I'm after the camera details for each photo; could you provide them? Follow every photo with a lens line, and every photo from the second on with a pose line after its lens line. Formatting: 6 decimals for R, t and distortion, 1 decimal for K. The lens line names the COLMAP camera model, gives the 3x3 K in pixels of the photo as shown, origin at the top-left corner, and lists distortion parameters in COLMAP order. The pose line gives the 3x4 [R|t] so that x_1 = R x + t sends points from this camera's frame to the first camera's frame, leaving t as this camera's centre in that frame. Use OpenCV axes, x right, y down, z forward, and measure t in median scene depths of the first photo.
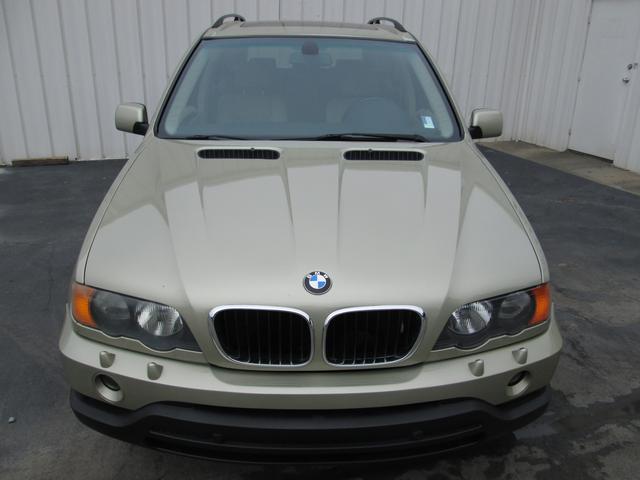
lens RADIAL K [[540.2, 0, 316.2], [0, 540.2, 241.7], [0, 0, 1]] dist [-0.016241, -0.003707]
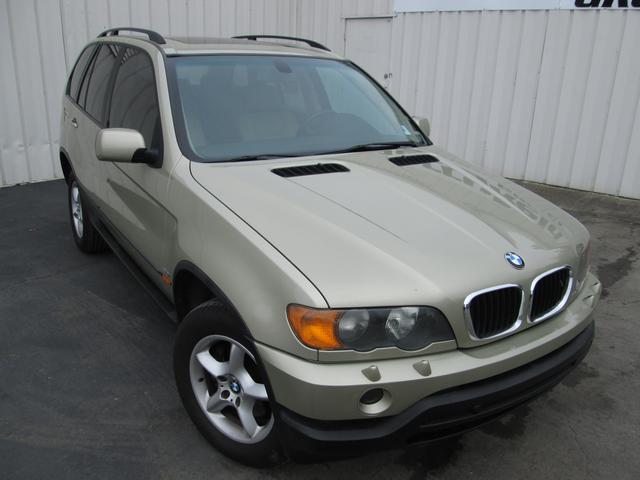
lens RADIAL K [[563.2, 0, 320.0], [0, 563.2, 240.0], [0, 0, 1]] dist [-0.059852, -0.000779]
pose [[0.842059, -0.157838, 0.515775, -0.686283], [0.172147, 0.984861, 0.020340, -0.049387], [-0.511177, 0.071661, 0.856483, 0.082976]]
